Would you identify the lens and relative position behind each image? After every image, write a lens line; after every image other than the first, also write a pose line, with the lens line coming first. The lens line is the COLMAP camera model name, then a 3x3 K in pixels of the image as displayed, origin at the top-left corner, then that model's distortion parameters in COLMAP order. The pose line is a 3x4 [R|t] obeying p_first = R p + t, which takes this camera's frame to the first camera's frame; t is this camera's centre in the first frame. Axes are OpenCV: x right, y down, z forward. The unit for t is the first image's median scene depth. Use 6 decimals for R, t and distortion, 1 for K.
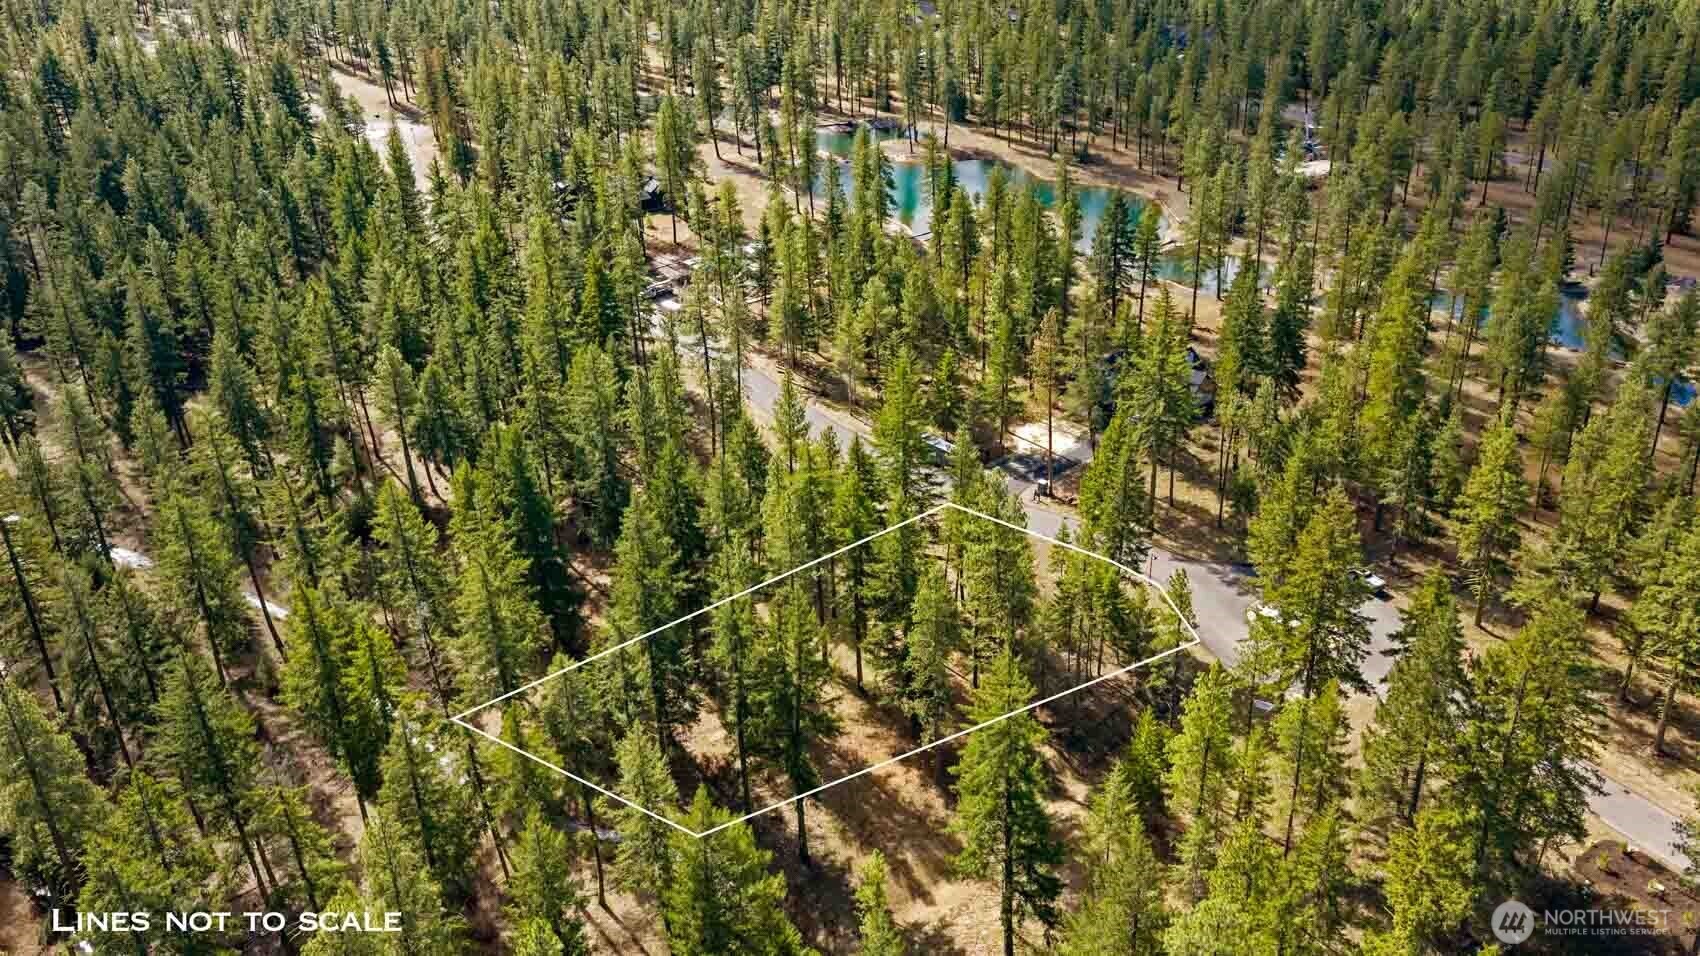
lens RADIAL K [[1378.6, 0, 857.9], [0, 1378.6, 474.4], [0, 0, 1]] dist [0.051690, -0.103979]
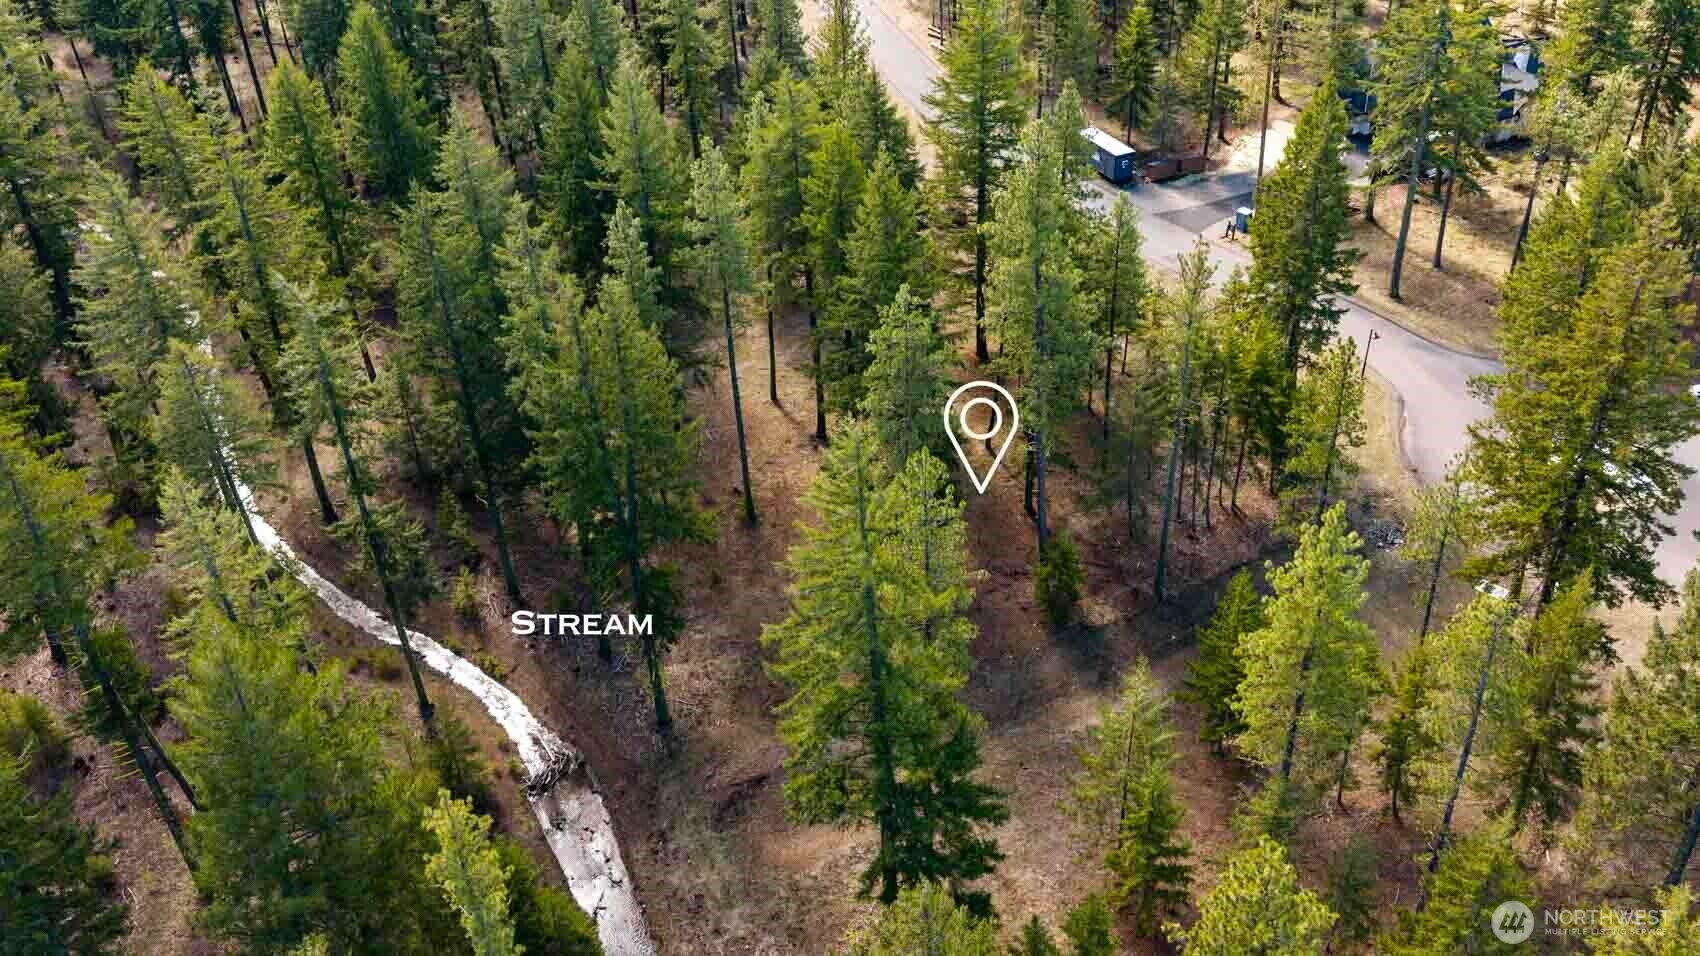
lens RADIAL K [[1378.6, 0, 857.9], [0, 1378.6, 474.4], [0, 0, 1]] dist [0.051690, -0.103979]
pose [[0.964177, 0.138265, -0.226377, 0.096398], [-0.097901, 0.978644, 0.180753, 0.021650], [0.246534, -0.152115, 0.957122, 0.217450]]
